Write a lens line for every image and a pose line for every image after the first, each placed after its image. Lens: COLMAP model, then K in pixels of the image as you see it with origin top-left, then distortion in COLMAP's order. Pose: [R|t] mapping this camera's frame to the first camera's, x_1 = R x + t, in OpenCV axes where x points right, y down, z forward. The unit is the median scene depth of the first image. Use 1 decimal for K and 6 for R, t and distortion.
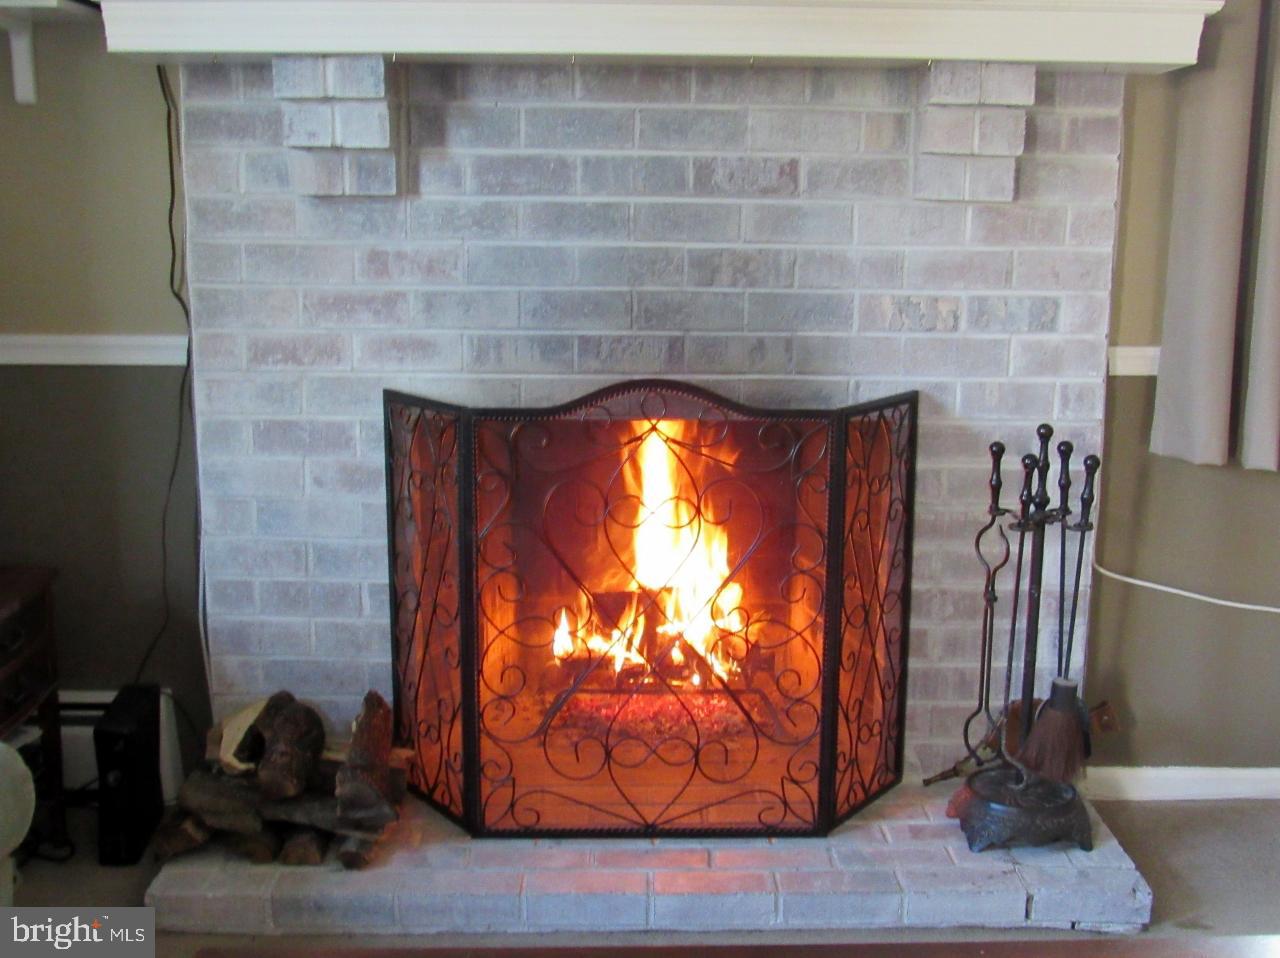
lens RADIAL K [[1346.5, 0, 658.9], [0, 1346.5, 486.8], [0, 0, 1]] dist [-0.033695, 0.000000]
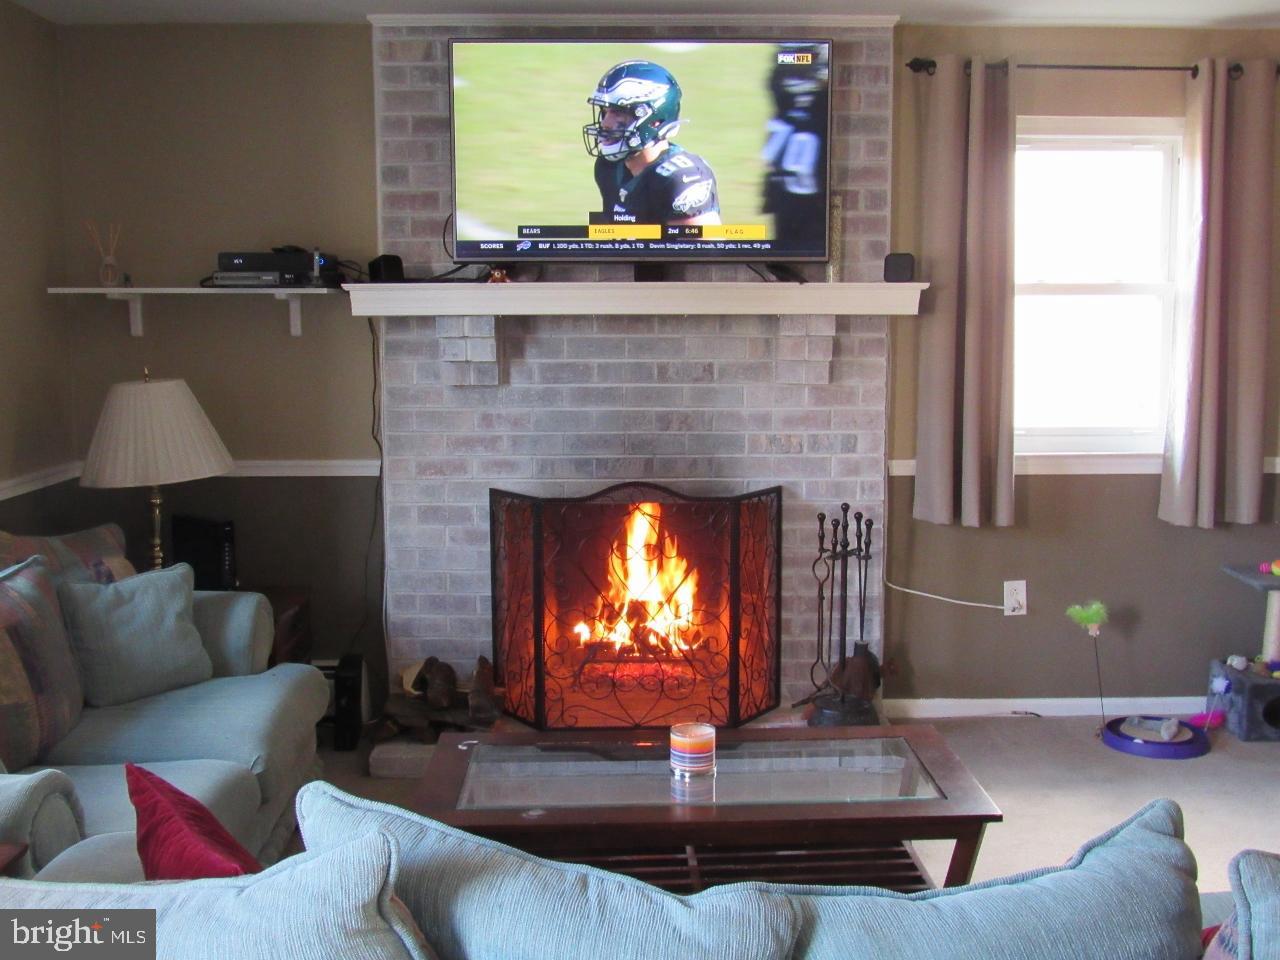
lens RADIAL K [[1346.5, 0, 635.9], [0, 1346.5, 477.4], [0, 0, 1]] dist [-0.033695, 0.000000]
pose [[0.999918, -0.011315, -0.005992, 0.006010], [0.010884, 0.997651, -0.067637, 0.039327], [0.006743, 0.067566, 0.997692, -0.839988]]
